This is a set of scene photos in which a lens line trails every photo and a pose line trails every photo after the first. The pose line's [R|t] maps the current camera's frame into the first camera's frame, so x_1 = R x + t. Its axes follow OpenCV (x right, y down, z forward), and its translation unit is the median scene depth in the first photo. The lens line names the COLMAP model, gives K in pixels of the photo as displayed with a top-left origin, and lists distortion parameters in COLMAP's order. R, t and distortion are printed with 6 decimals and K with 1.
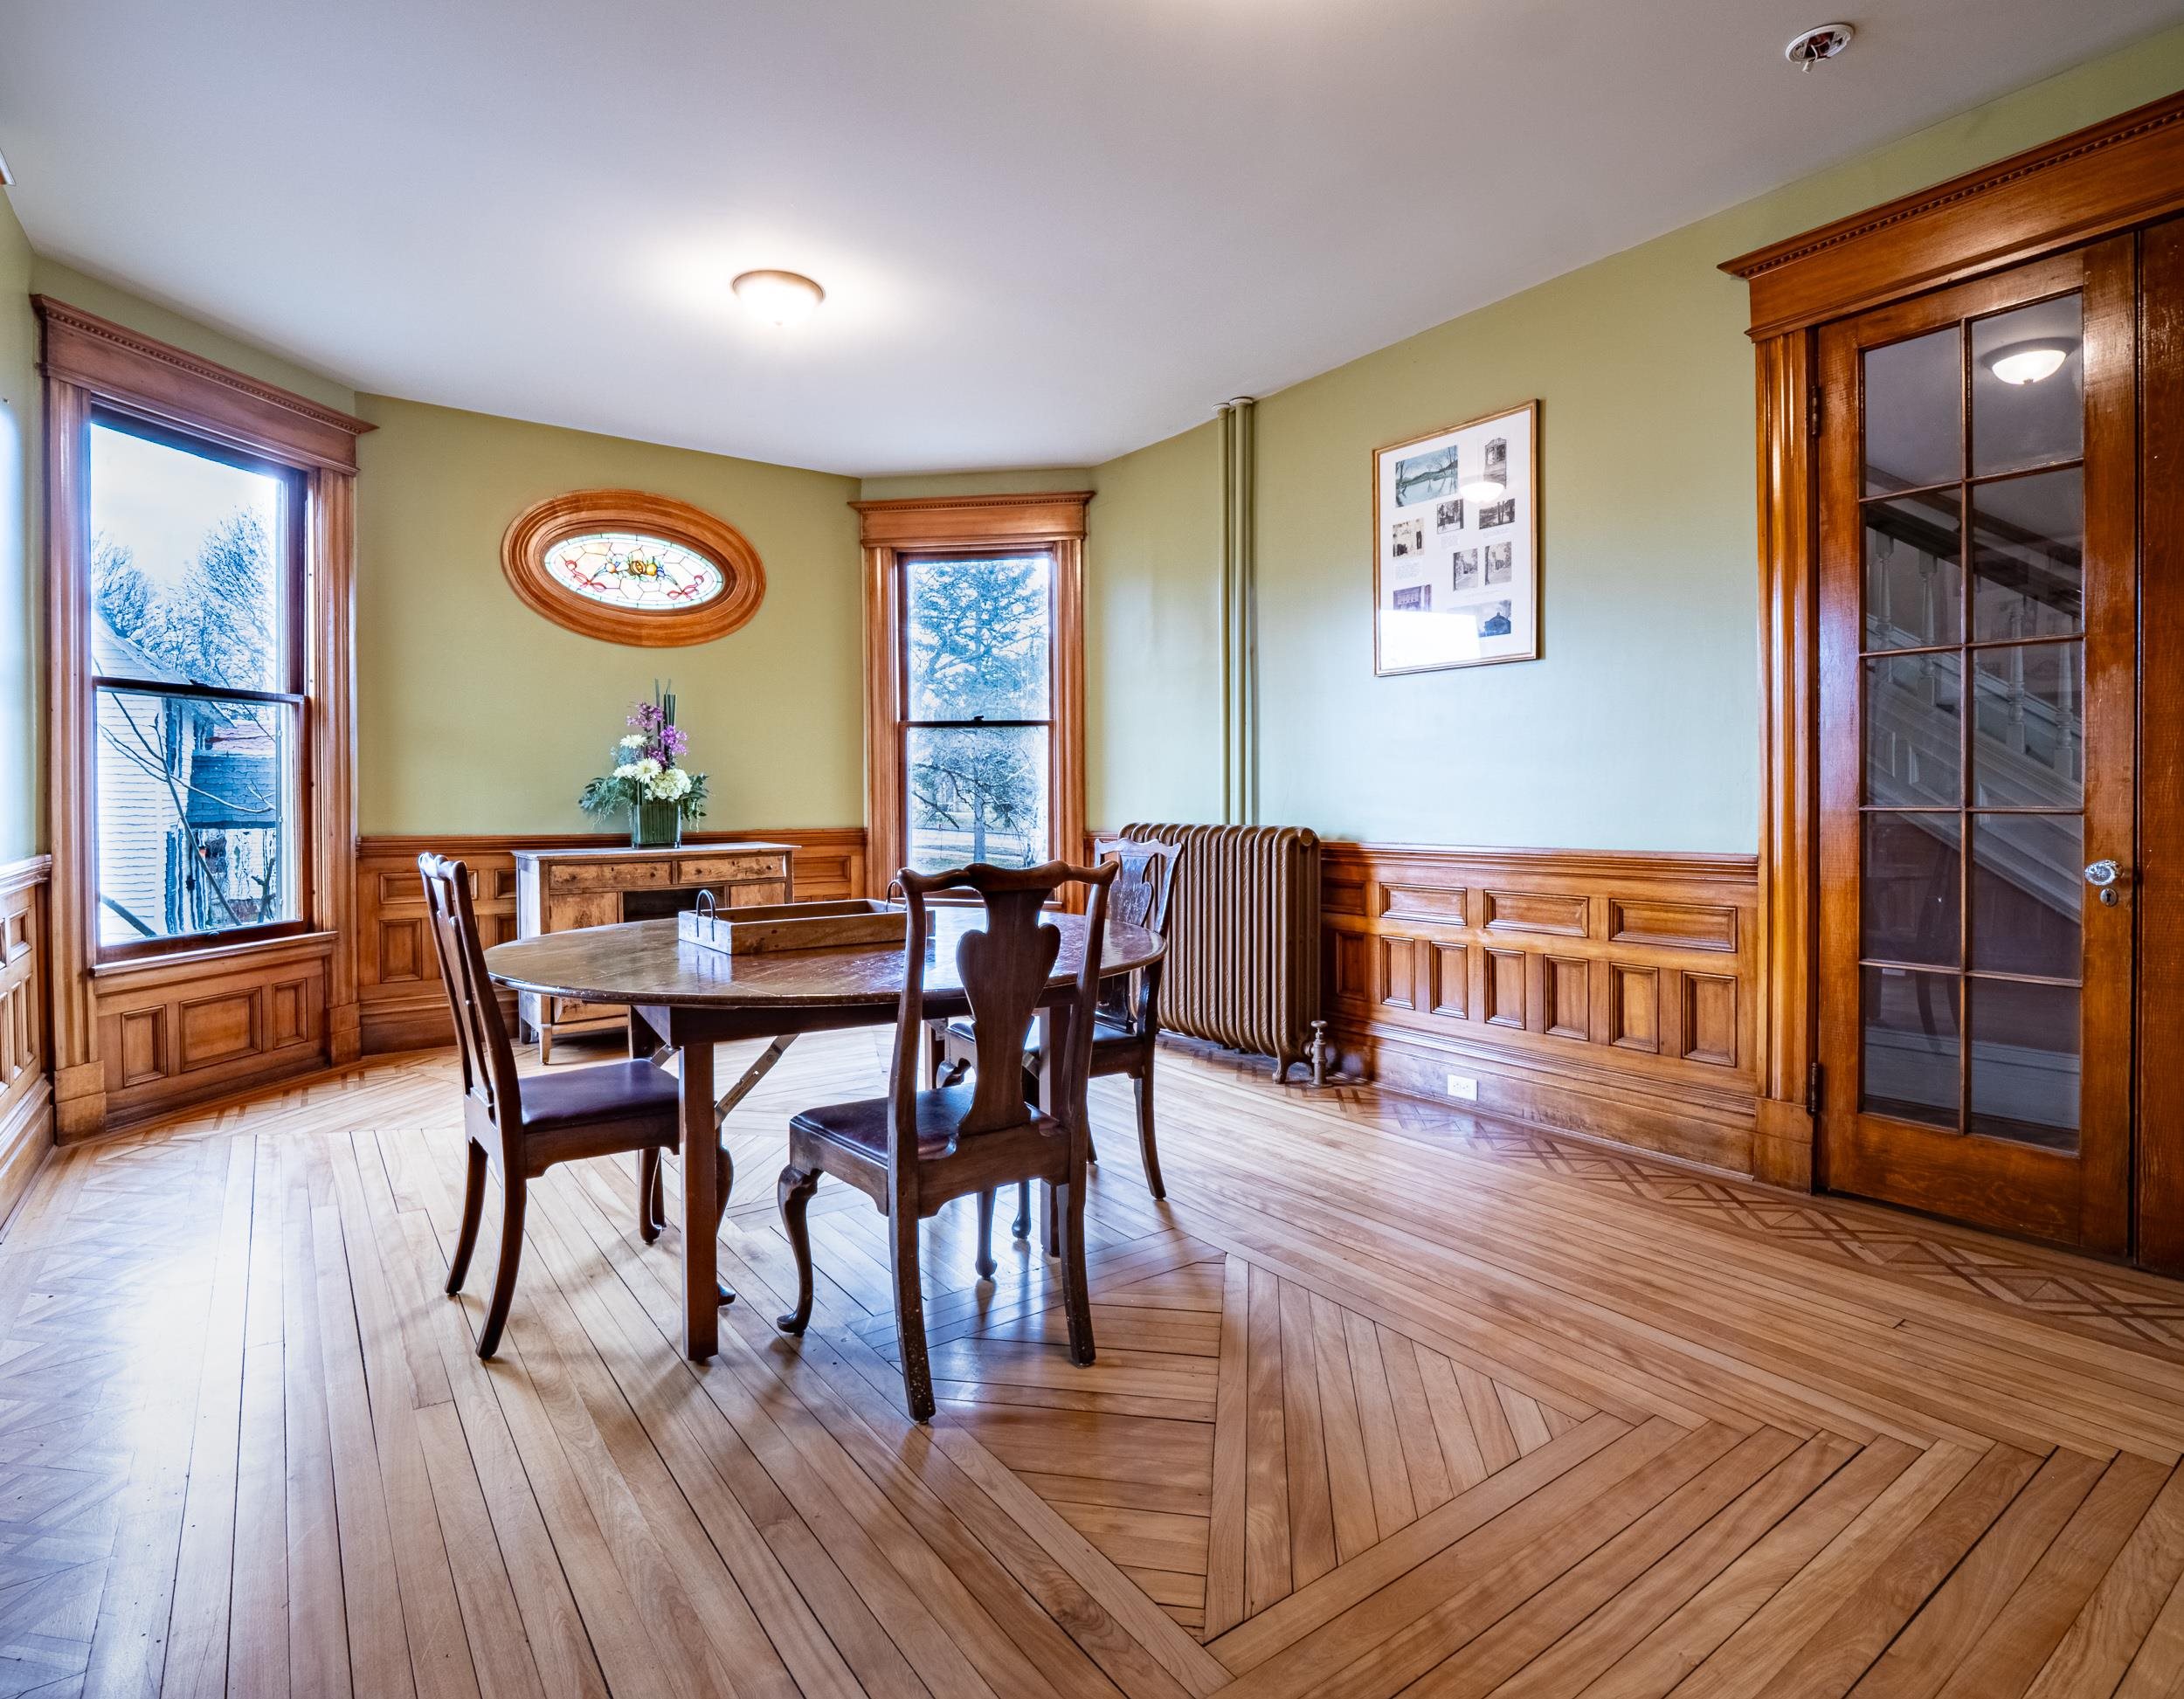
lens RADIAL K [[1117.0, 0, 1089.0], [0, 1117.0, 839.8], [0, 0, 1]] dist [0.003981, 0.000594]
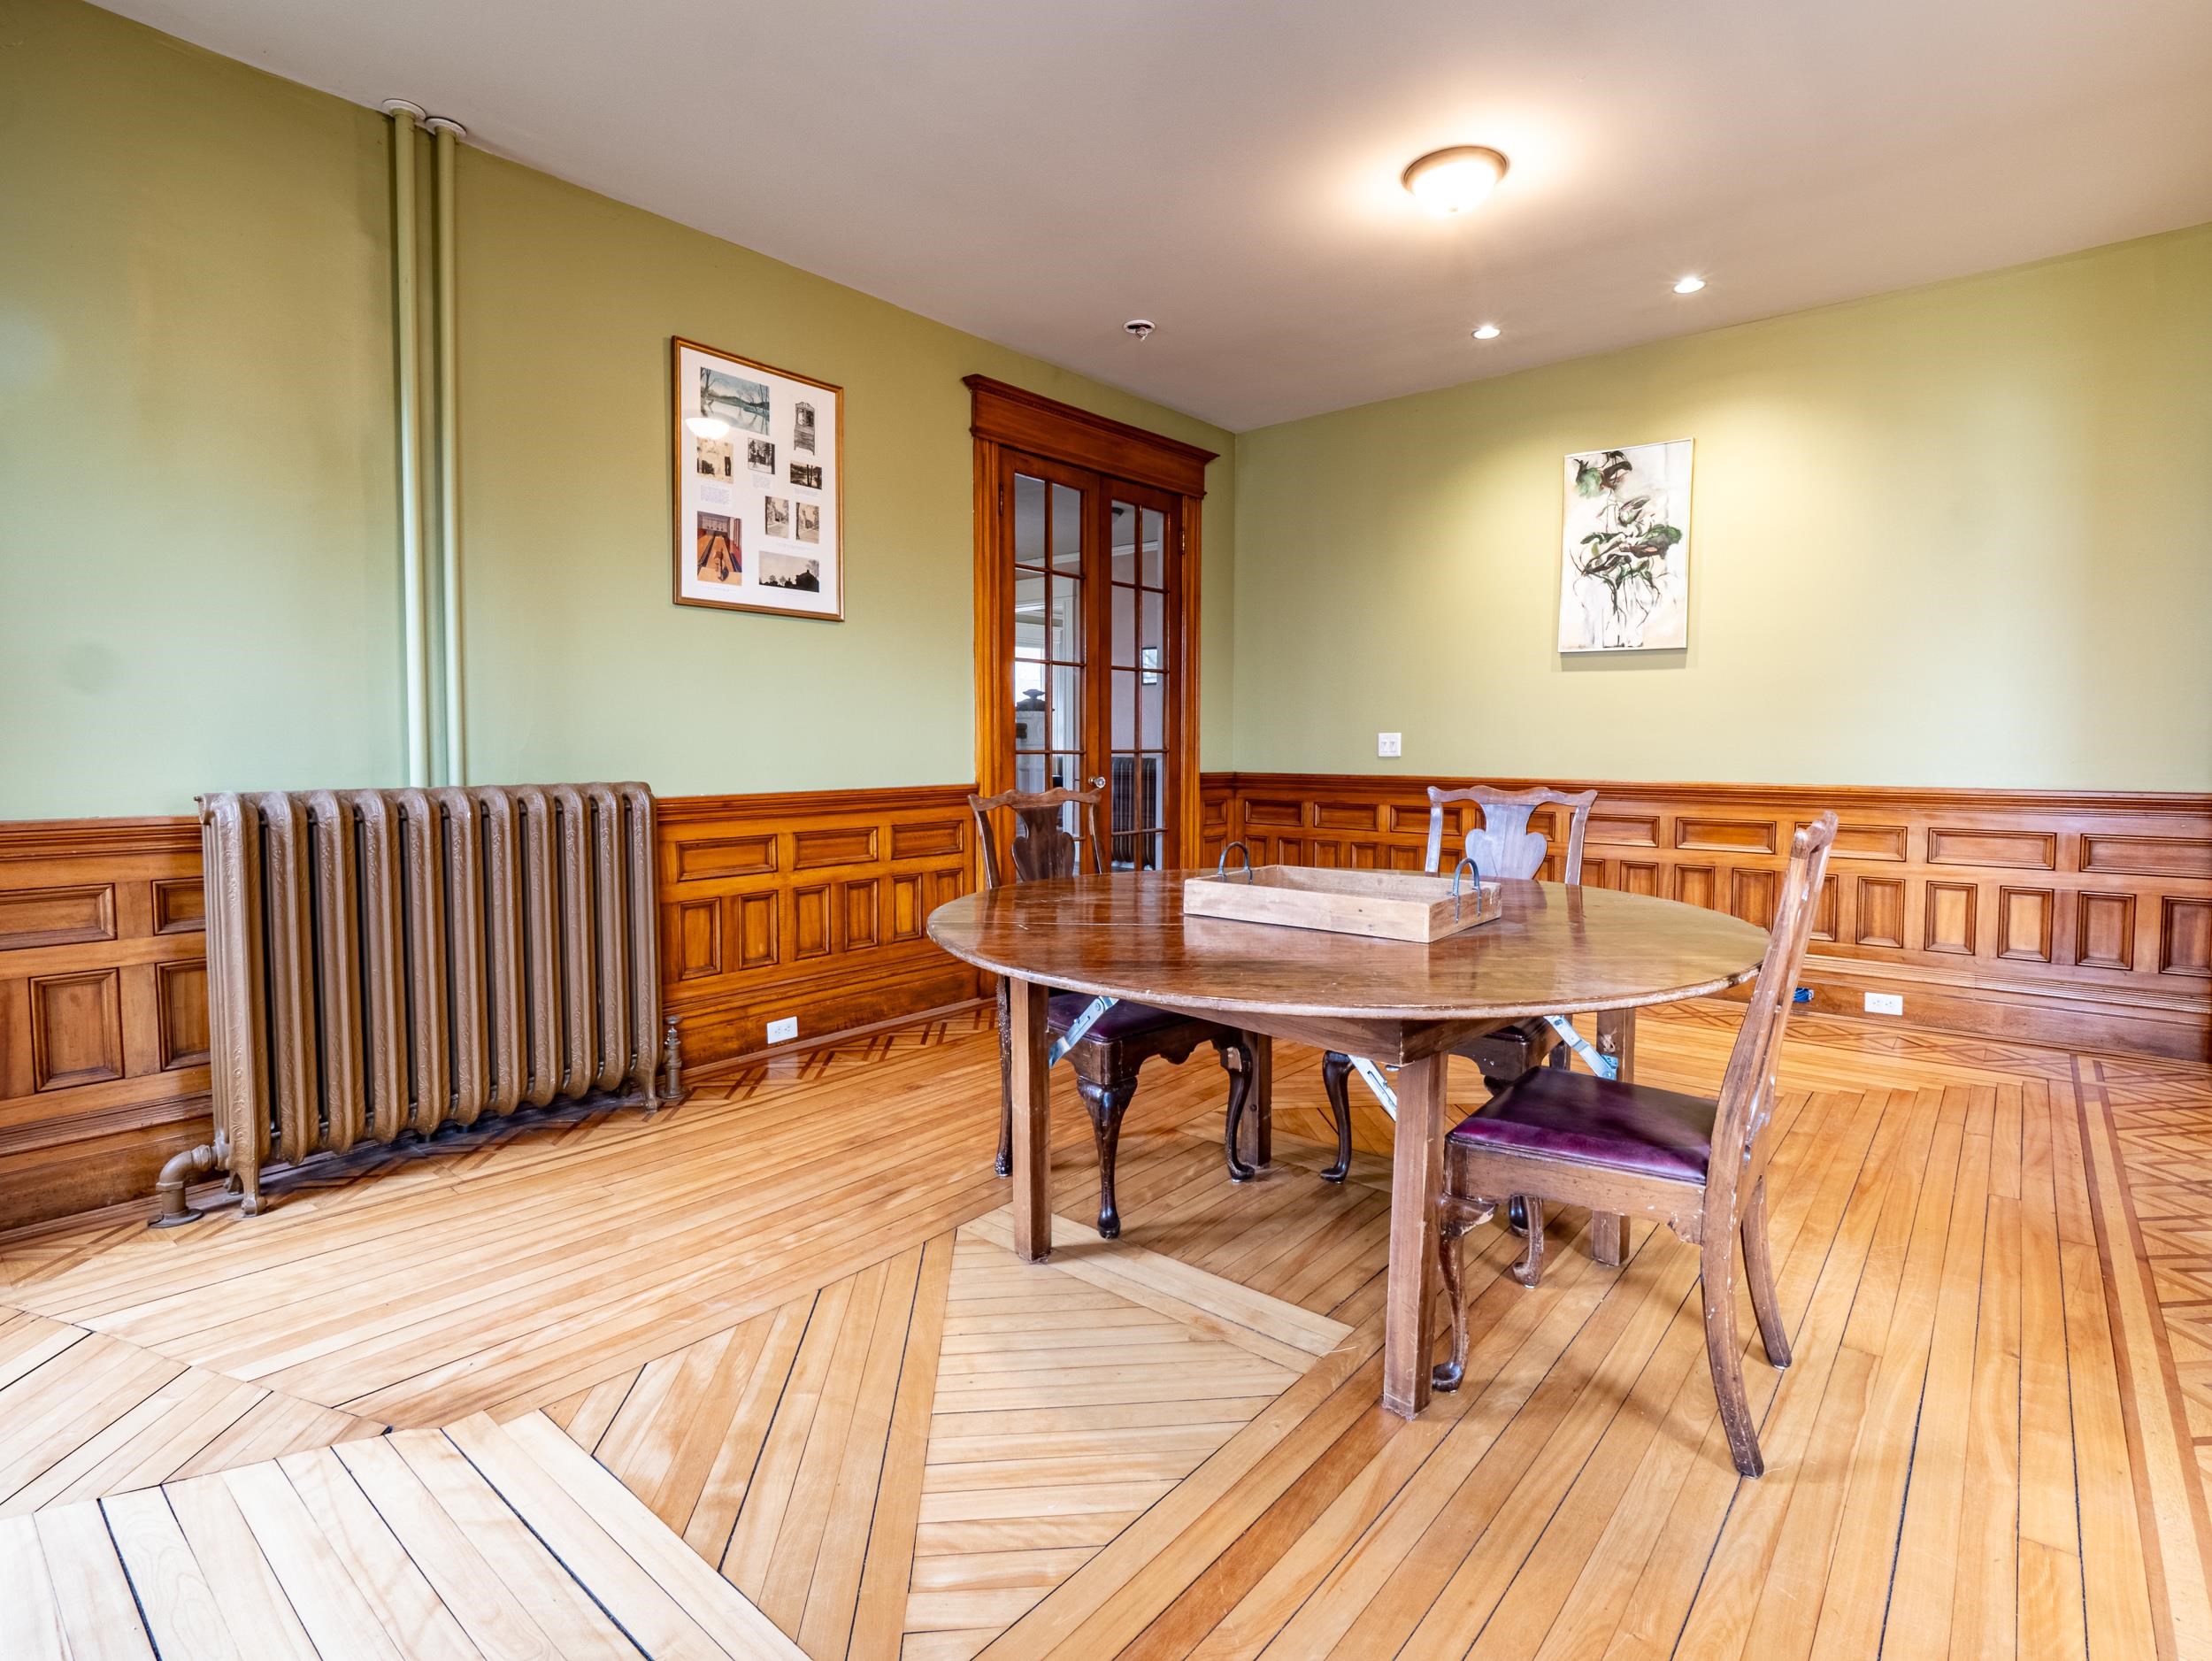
lens RADIAL K [[1099.0, 0, 1124.6], [0, 1099.0, 805.4], [0, 0, 1]] dist [0.005814, -0.002091]
pose [[-0.248395, -0.052947, 0.967211, -0.442546], [0.039658, 0.997112, 0.064769, -0.022145], [-0.967847, 0.054445, -0.245578, 0.596697]]
